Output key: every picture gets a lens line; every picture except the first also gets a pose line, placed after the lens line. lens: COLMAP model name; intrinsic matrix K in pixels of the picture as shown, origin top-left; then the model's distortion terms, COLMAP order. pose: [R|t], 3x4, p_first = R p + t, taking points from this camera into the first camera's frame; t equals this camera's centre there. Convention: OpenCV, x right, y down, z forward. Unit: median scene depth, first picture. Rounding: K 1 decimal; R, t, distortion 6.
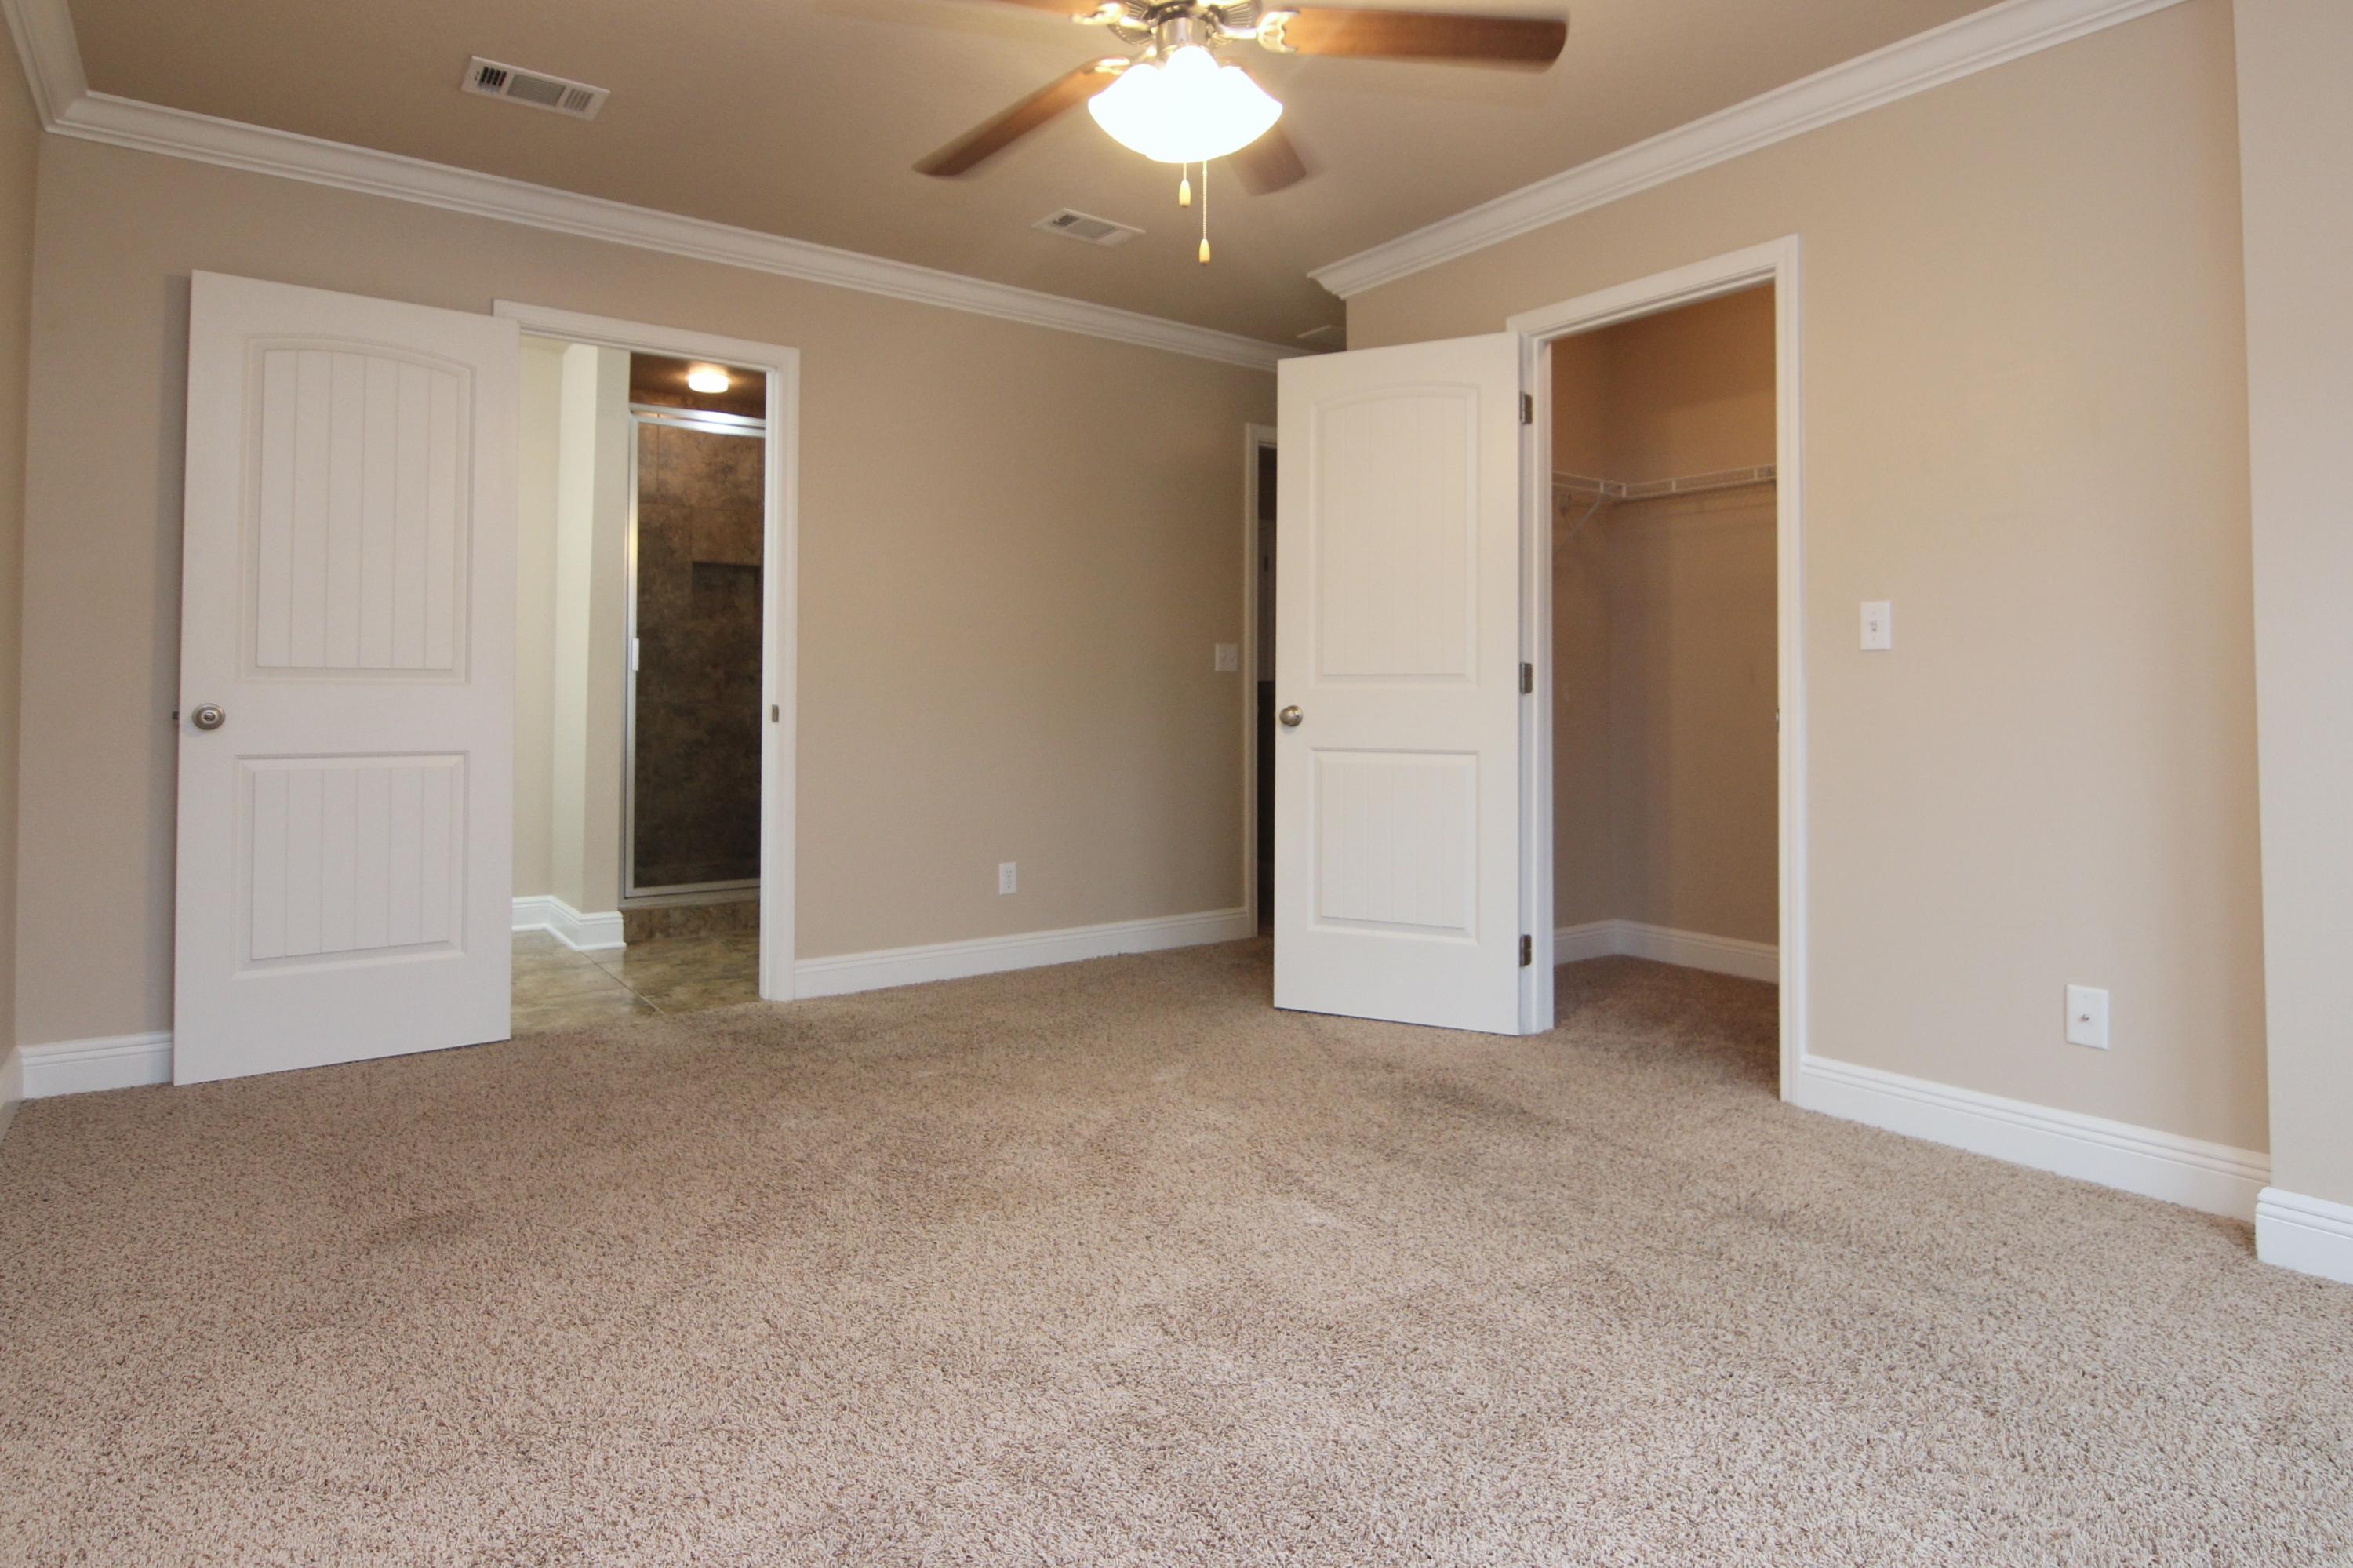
lens RADIAL K [[1245.1, 0, 1173.4], [0, 1245.1, 772.1], [0, 0, 1]] dist [-0.019017, -0.005717]
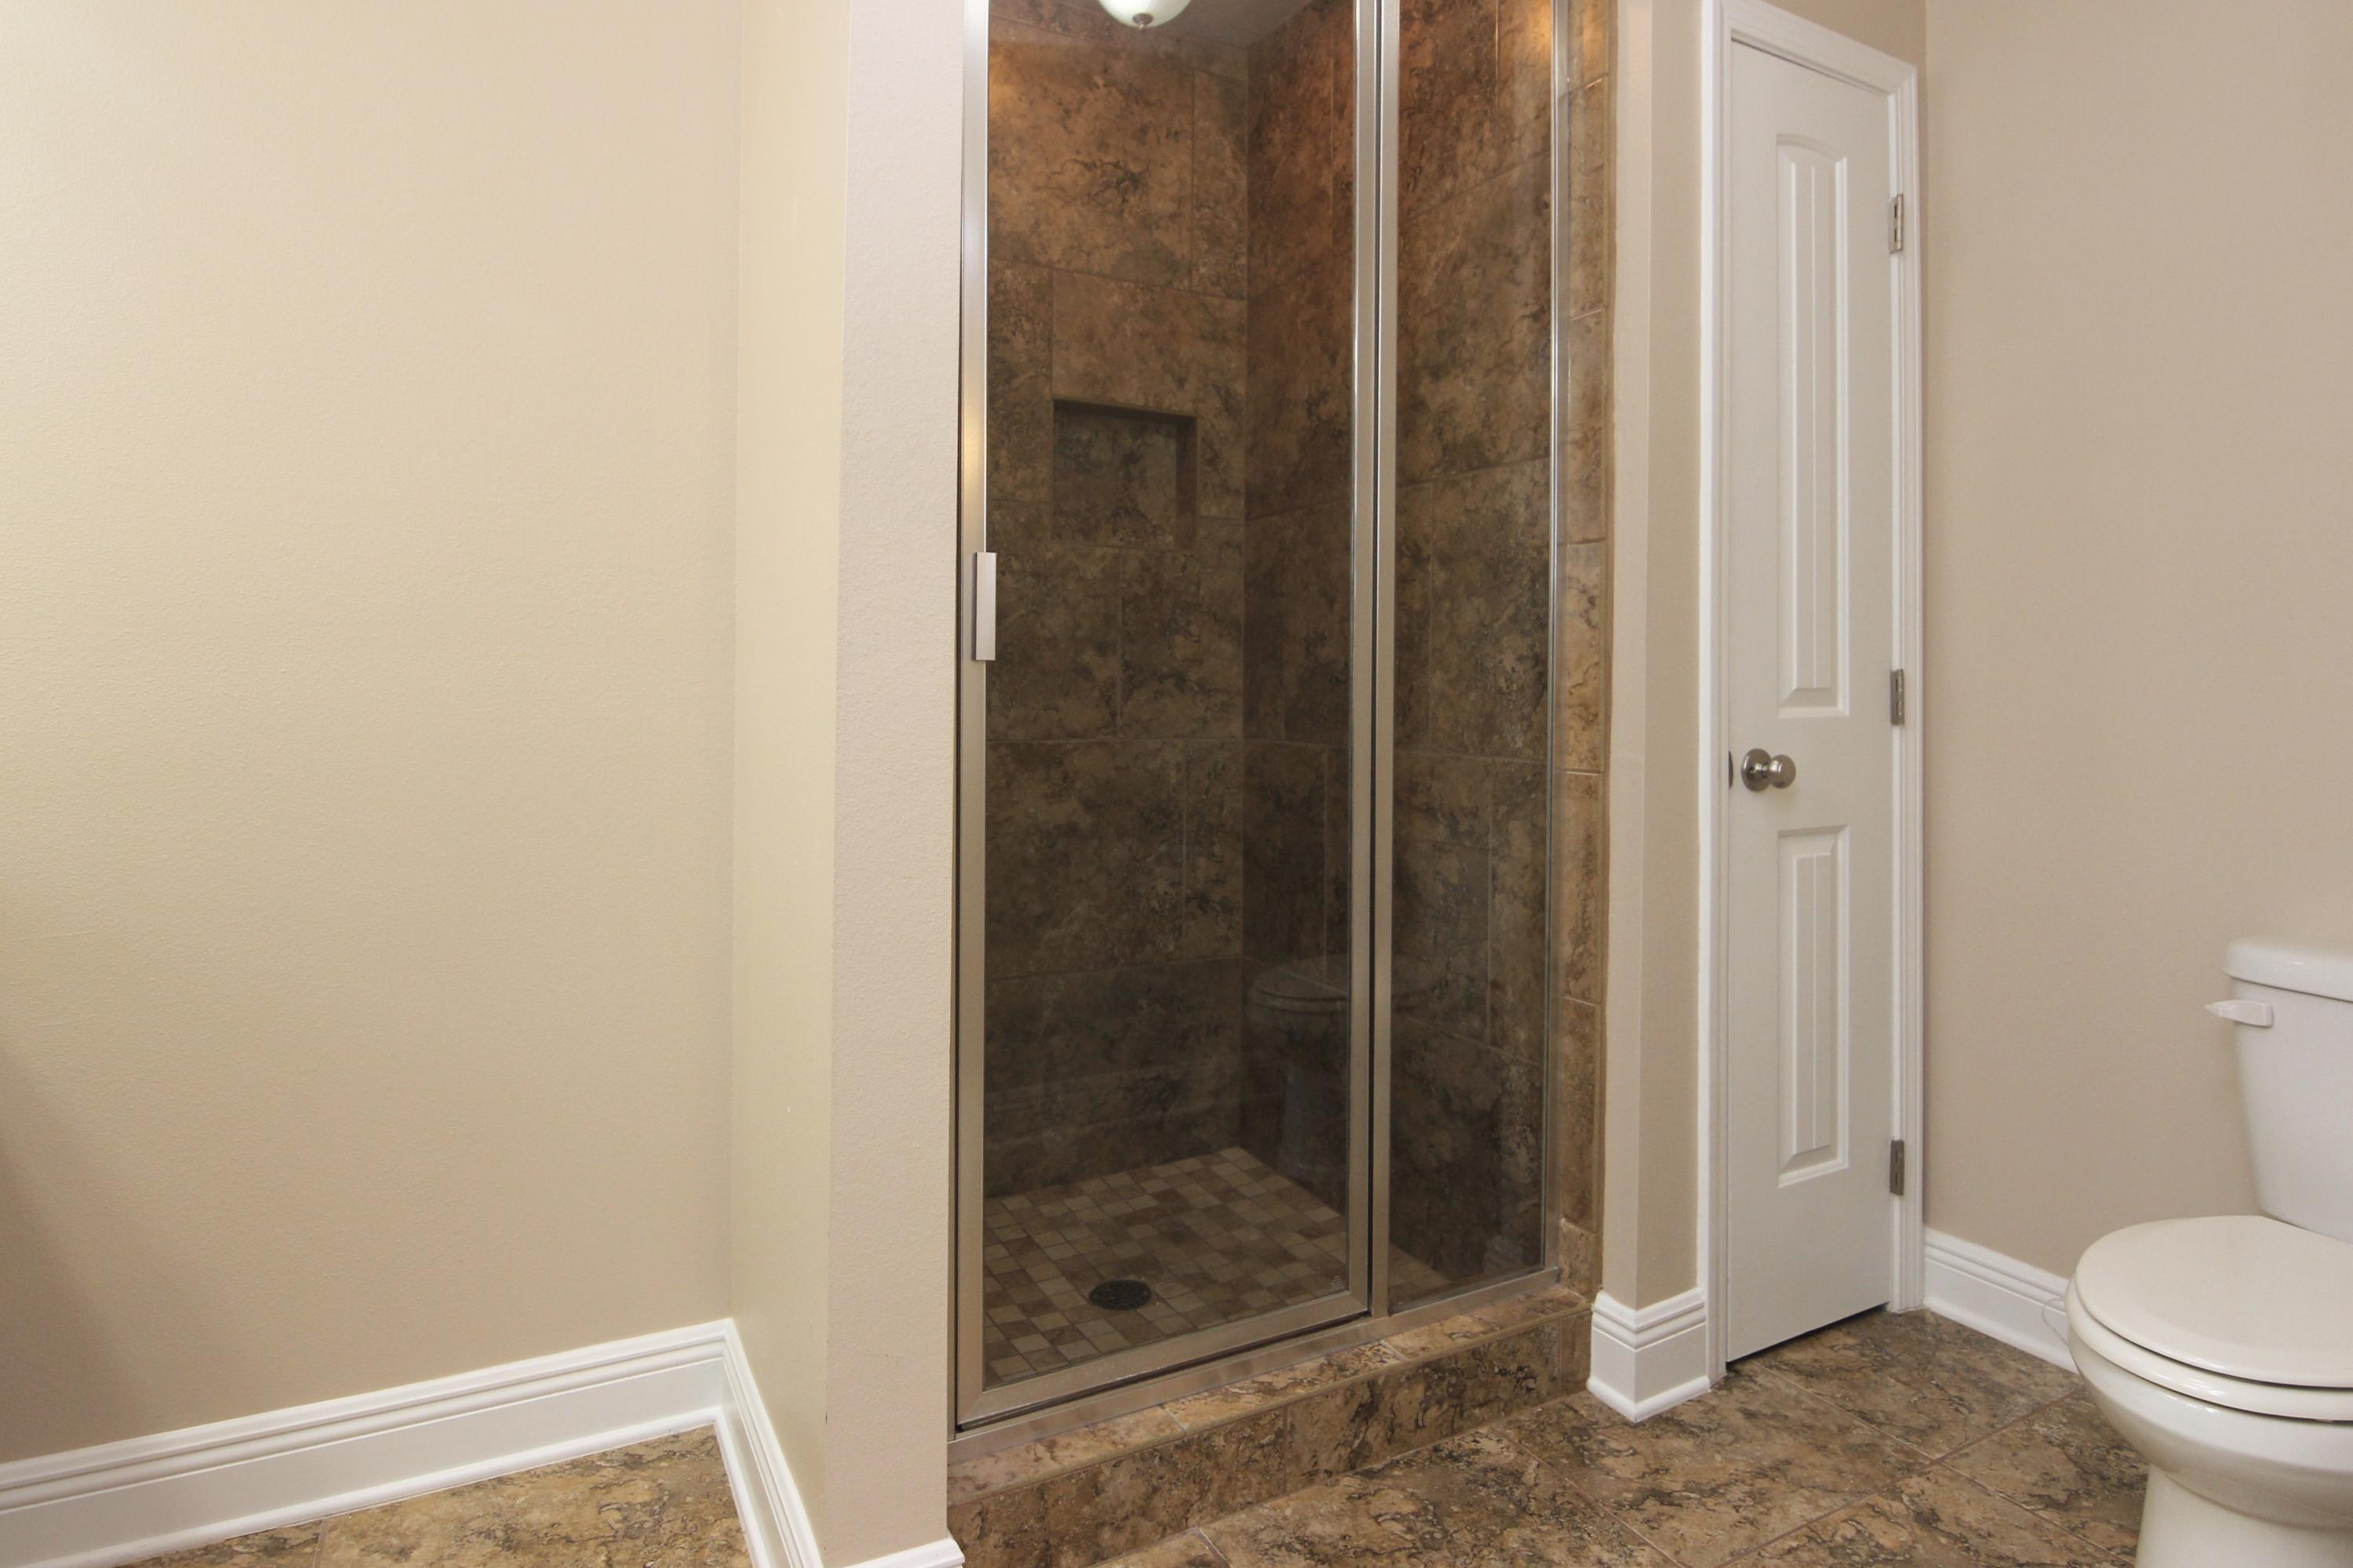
lens RADIAL K [[1245.1, 0, 1179.8], [0, 1245.1, 776.0], [0, 0, 1]] dist [-0.019017, -0.005717]
pose [[0.988109, -0.011152, -0.153350, -0.279973], [0.011225, 0.999937, -0.000393, -0.041989], [0.153345, -0.001333, 0.988172, 0.587156]]
